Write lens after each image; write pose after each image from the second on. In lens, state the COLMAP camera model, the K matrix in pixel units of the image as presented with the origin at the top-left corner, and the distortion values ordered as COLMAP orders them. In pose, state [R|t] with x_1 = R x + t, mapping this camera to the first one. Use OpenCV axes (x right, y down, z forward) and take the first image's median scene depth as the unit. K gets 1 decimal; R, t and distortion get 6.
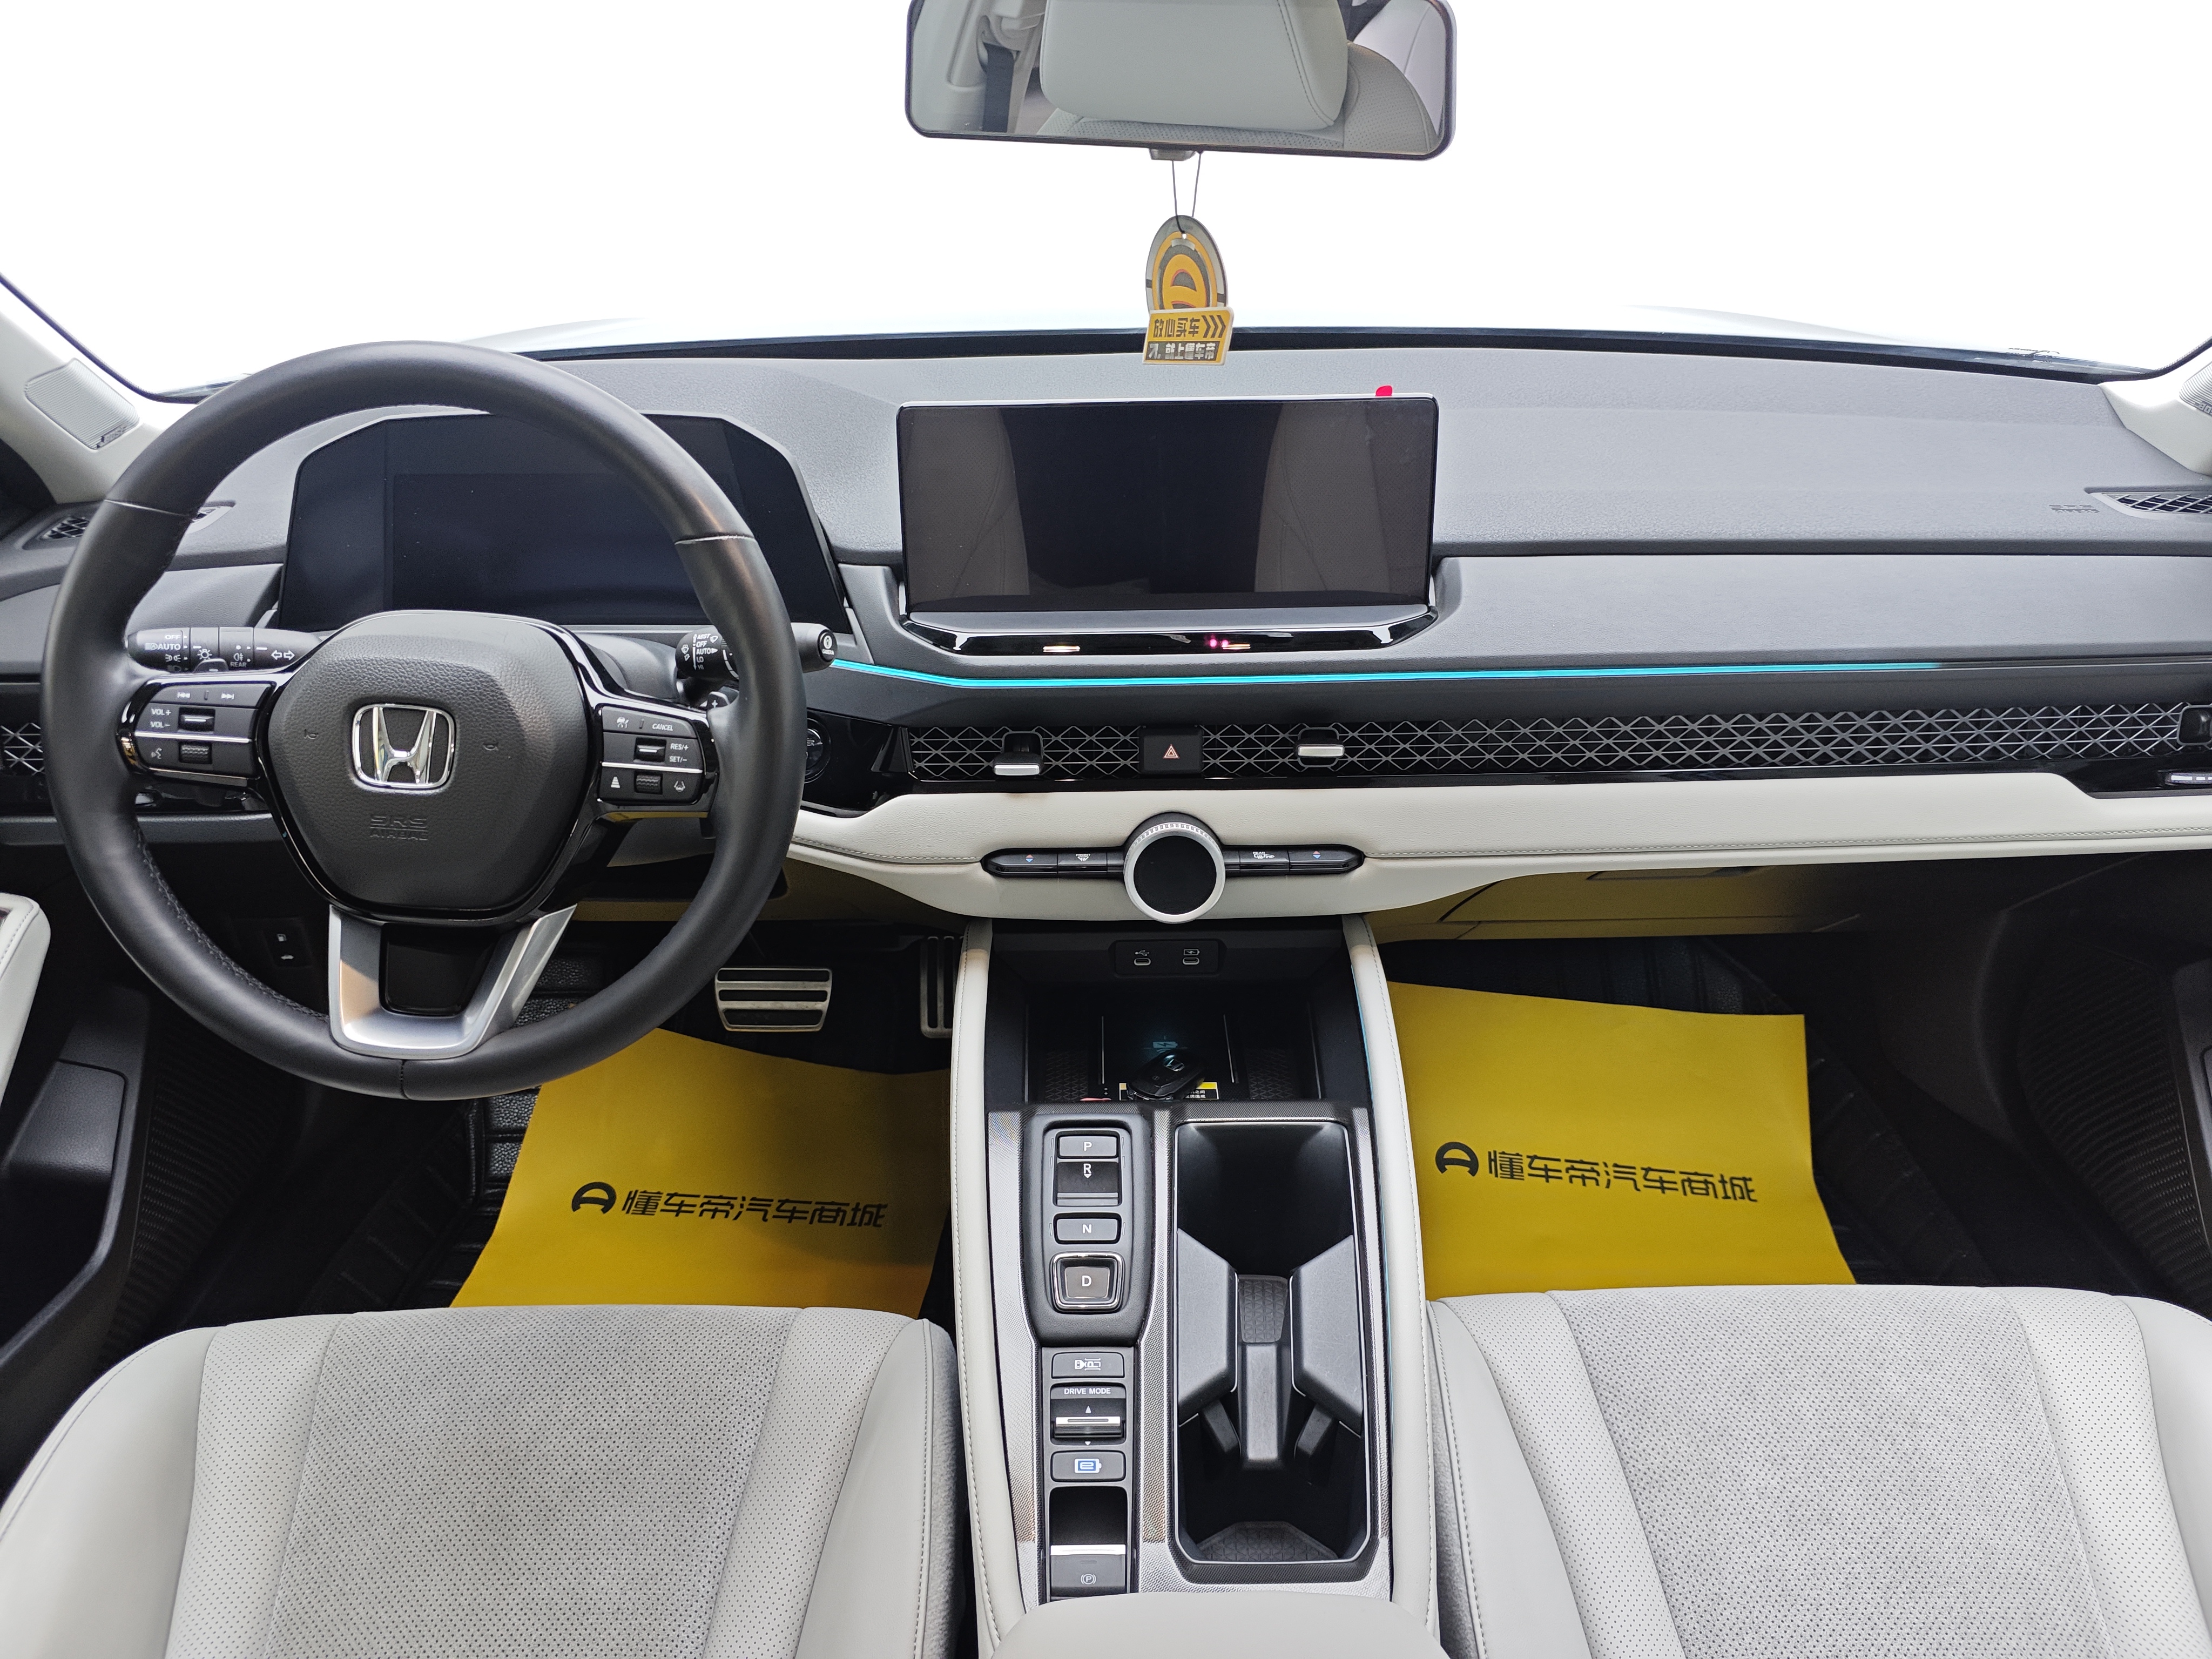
lens RADIAL K [[1563.2, 0, 1116.8], [0, 1563.2, 841.8], [0, 0, 1]] dist [0.005719, -0.022087]
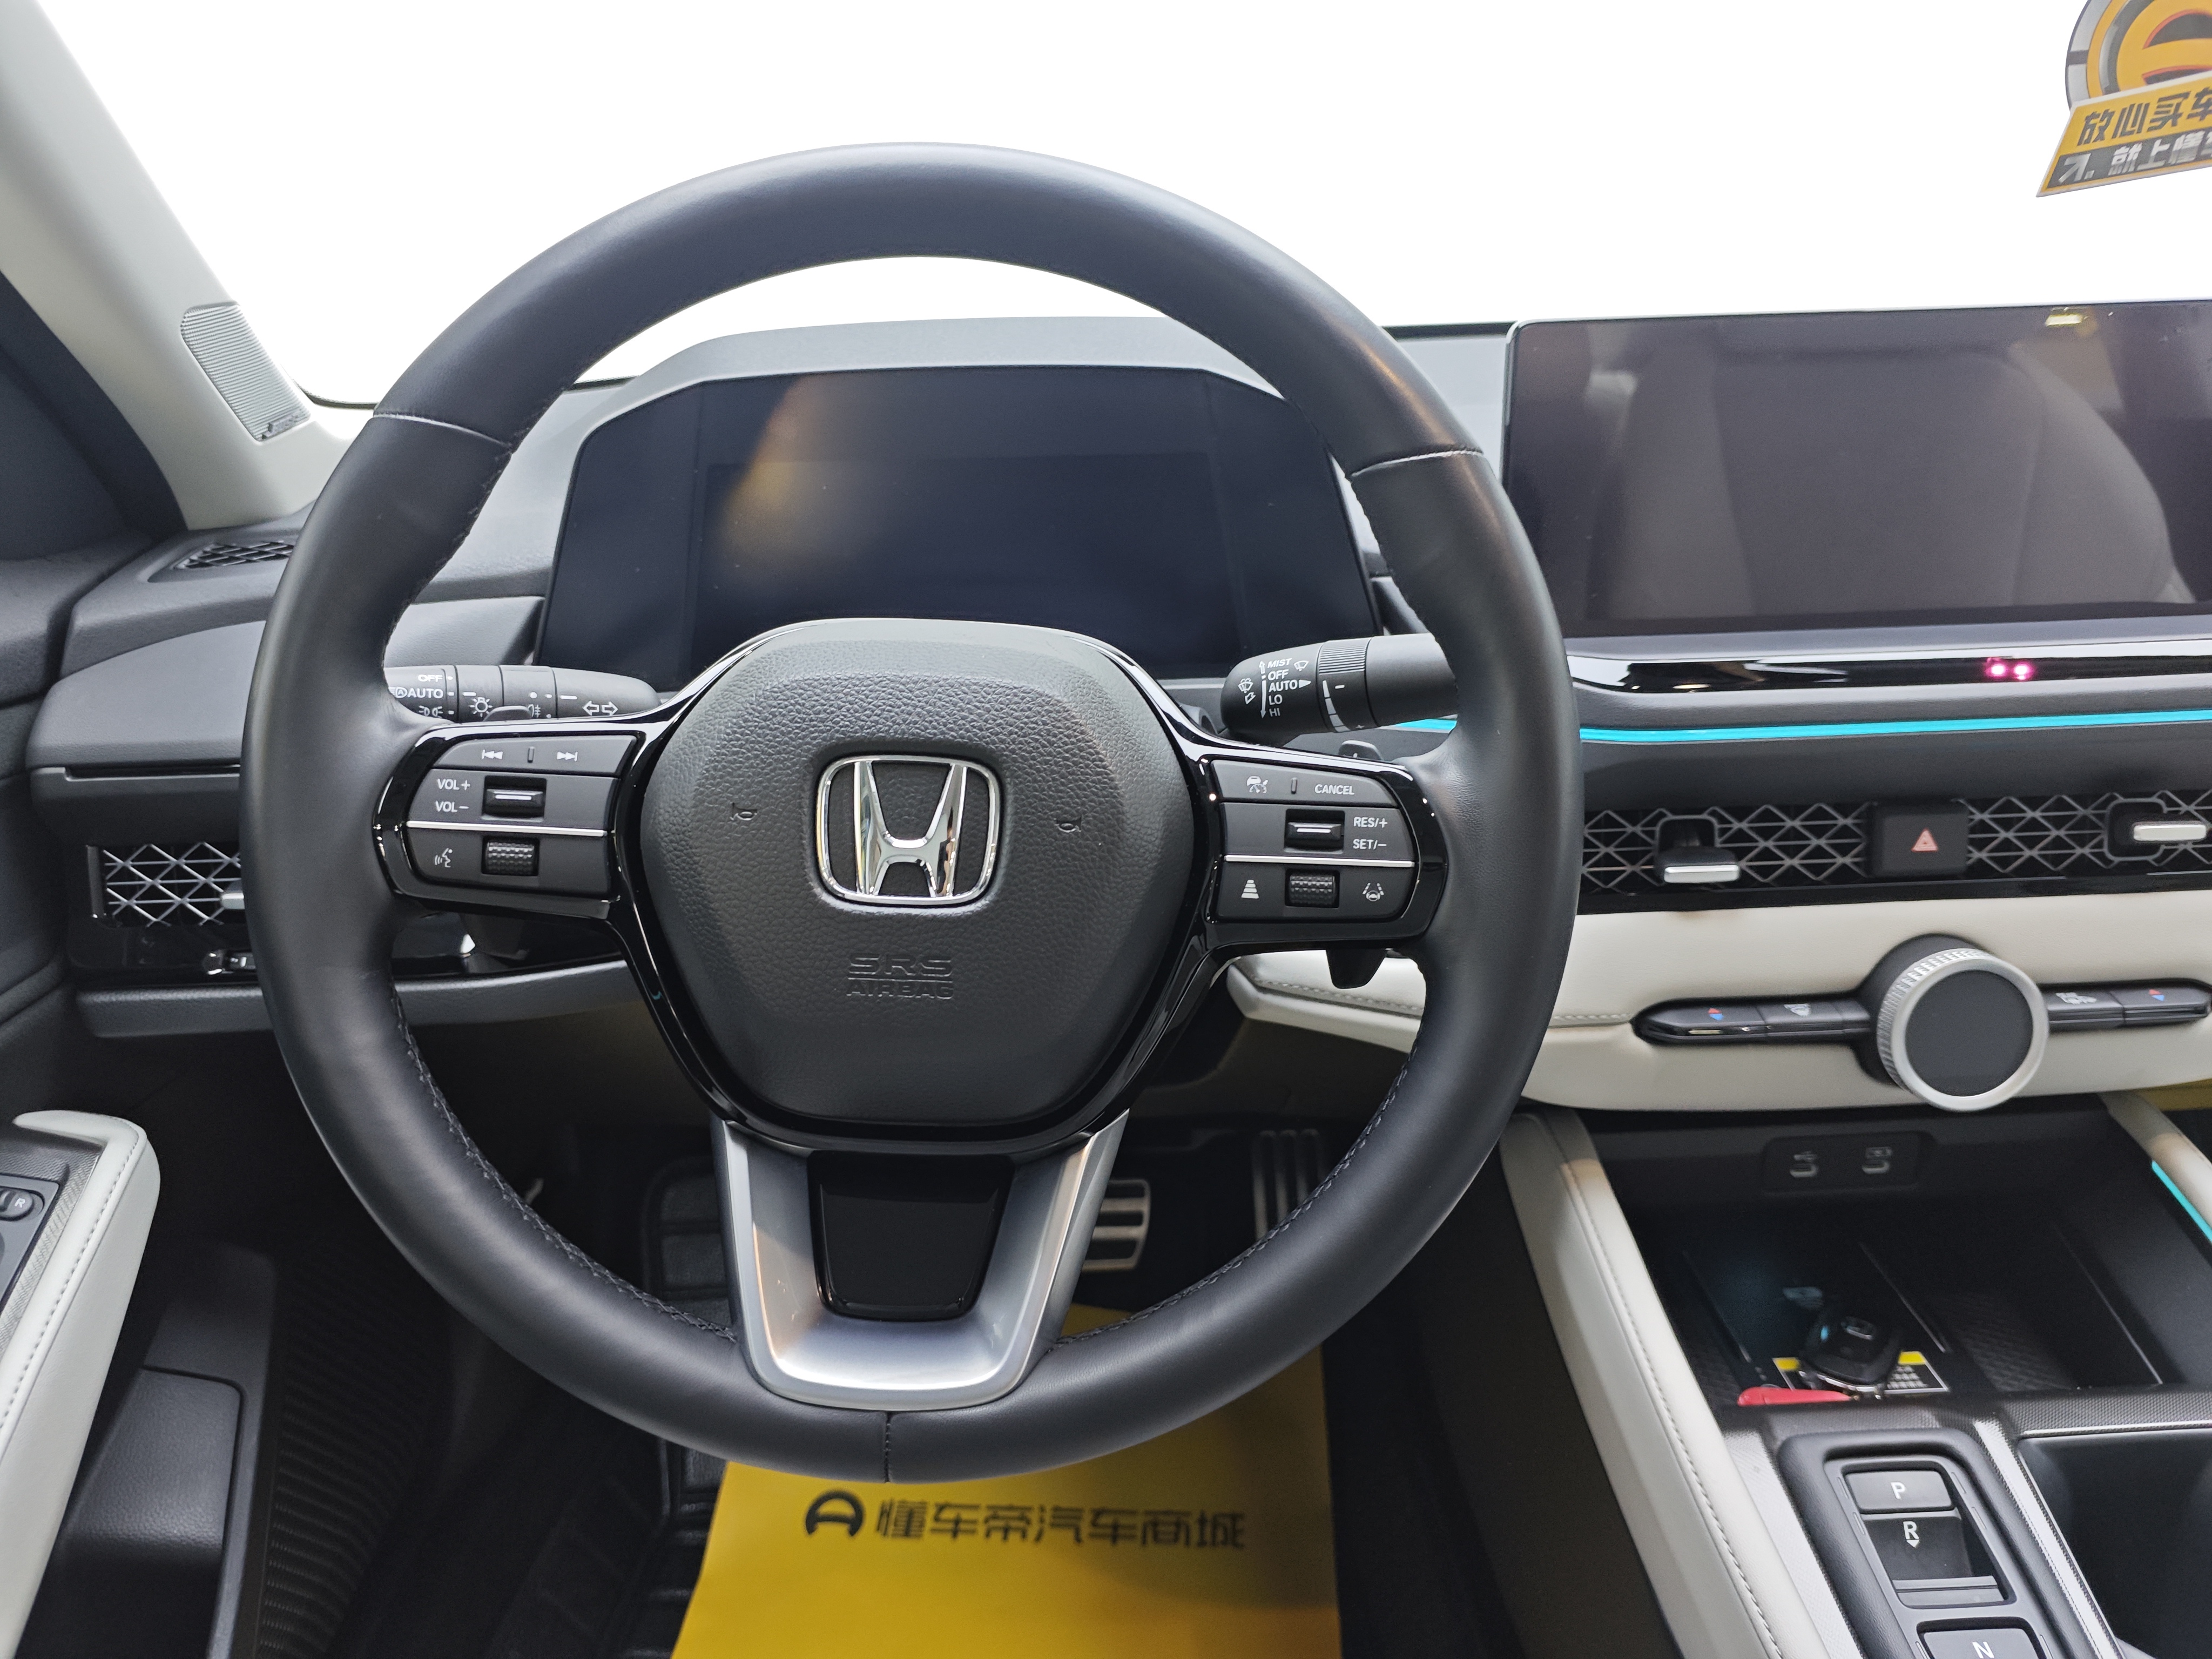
lens RADIAL K [[1563.2, 0, 1093.0], [0, 1563.2, 822.5], [0, 0, 1]] dist [0.005719, -0.022087]
pose [[0.999583, -0.027264, 0.009504, -0.332025], [0.028233, 0.991885, -0.123964, 0.005517], [-0.006047, 0.124181, 0.992241, 0.378767]]
